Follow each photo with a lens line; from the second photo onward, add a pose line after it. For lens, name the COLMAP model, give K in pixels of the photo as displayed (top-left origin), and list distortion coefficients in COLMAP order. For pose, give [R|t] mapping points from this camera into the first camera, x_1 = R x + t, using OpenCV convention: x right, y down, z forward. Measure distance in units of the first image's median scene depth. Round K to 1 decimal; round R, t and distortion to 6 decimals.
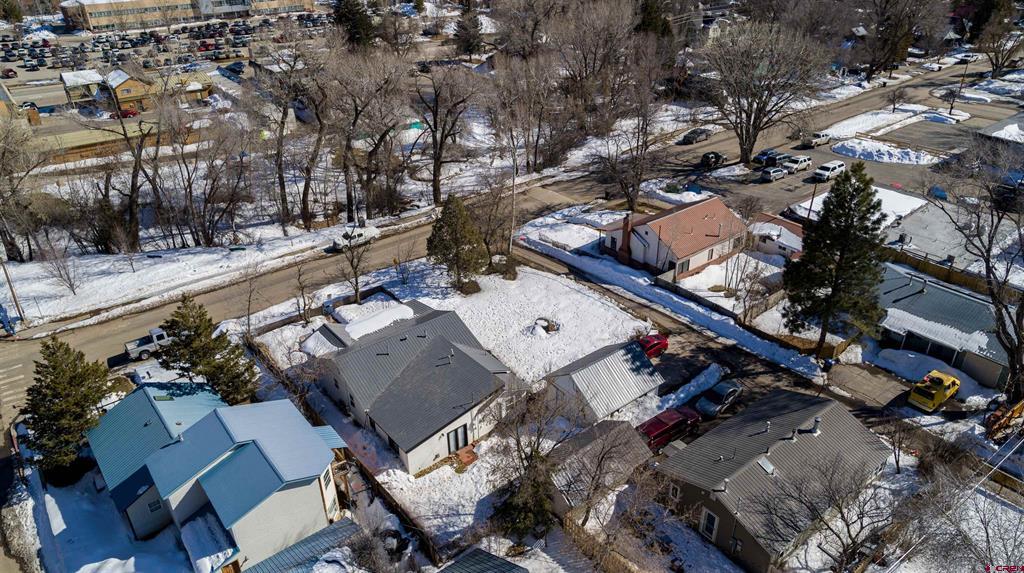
lens RADIAL K [[698.3, 0, 512.0], [0, 698.3, 286.5], [0, 0, 1]] dist [-0.002744, 0.001545]
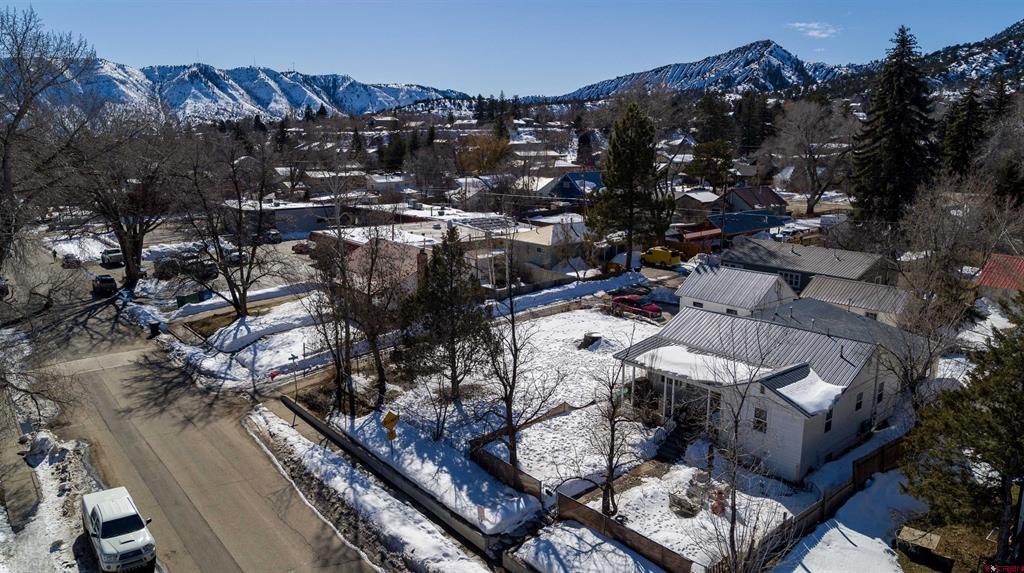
lens RADIAL K [[698.3, 0, 512.0], [0, 698.3, 286.5], [0, 0, 1]] dist [-0.002744, 0.001545]
pose [[-0.025360, -0.194952, 0.980485, -0.692654], [0.486693, 0.854307, 0.182452, -0.181000], [-0.873205, 0.481822, 0.073217, 0.967905]]
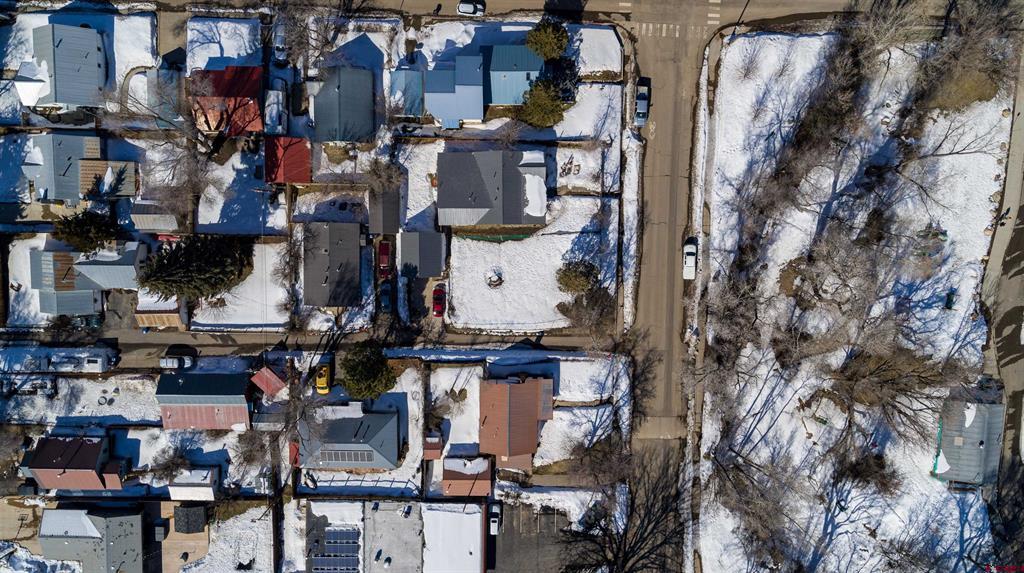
lens RADIAL K [[698.3, 0, 512.0], [0, 698.3, 286.5], [0, 0, 1]] dist [-0.002744, 0.001545]
pose [[-0.624618, 0.776630, 0.081848, -0.109318], [-0.370368, -0.386874, 0.844486, -1.402110], [0.687517, 0.497167, 0.529287, 0.113197]]
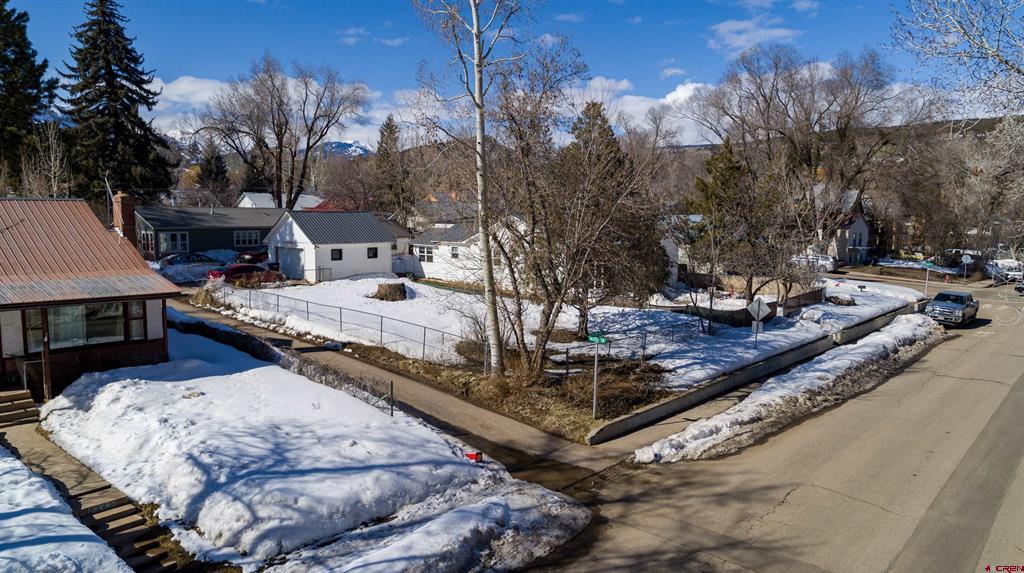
lens RADIAL K [[698.3, 0, 512.0], [0, 698.3, 286.5], [0, 0, 1]] dist [-0.002744, 0.001545]
pose [[-0.982914, 0.019309, -0.183049, 0.050034], [-0.089917, 0.817375, 0.569046, -0.300744], [0.160607, 0.575783, -0.801673, 1.468371]]
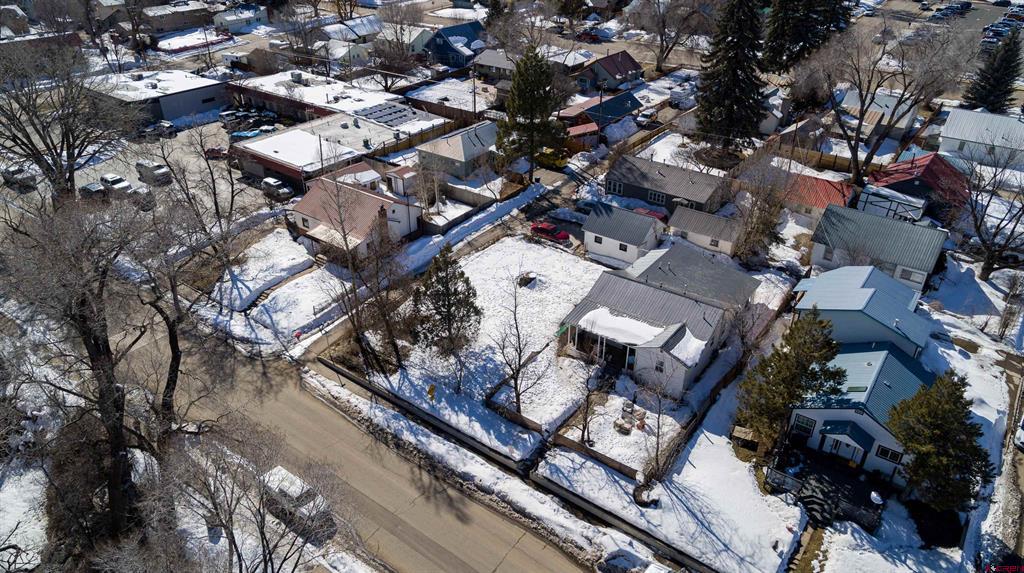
lens RADIAL K [[698.3, 0, 512.0], [0, 698.3, 286.5], [0, 0, 1]] dist [-0.002744, 0.001545]
pose [[-0.260161, -0.476462, 0.839822, -0.837934], [0.467429, 0.698915, 0.541321, -0.519768], [-0.844883, 0.533387, 0.040882, 0.960277]]
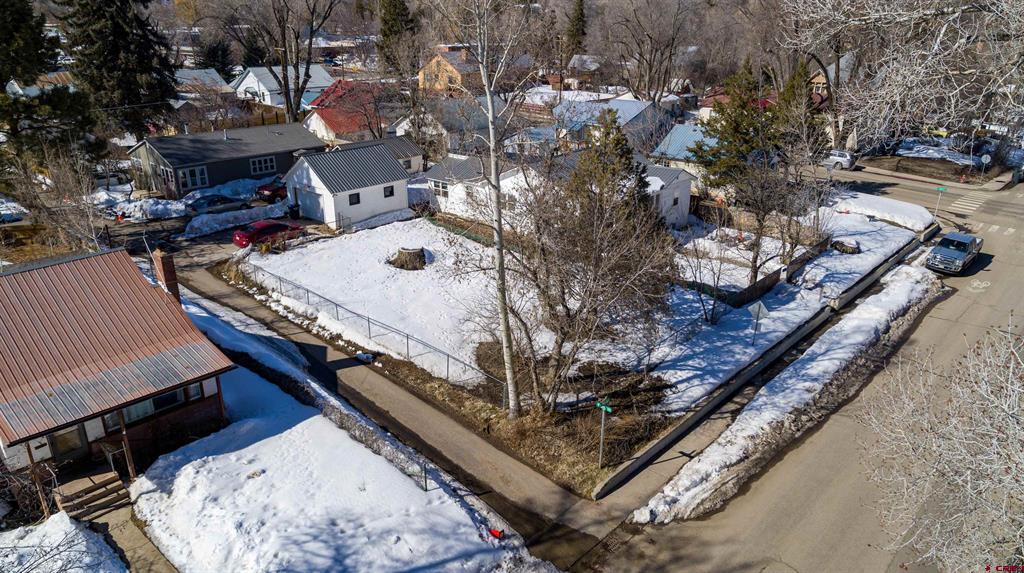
lens RADIAL K [[698.3, 0, 512.0], [0, 698.3, 286.5], [0, 0, 1]] dist [-0.002744, 0.001545]
pose [[-0.985667, 0.070094, -0.153450, 0.051090], [-0.072054, 0.647541, 0.758617, -0.411141], [0.152540, 0.758800, -0.633209, 1.405314]]
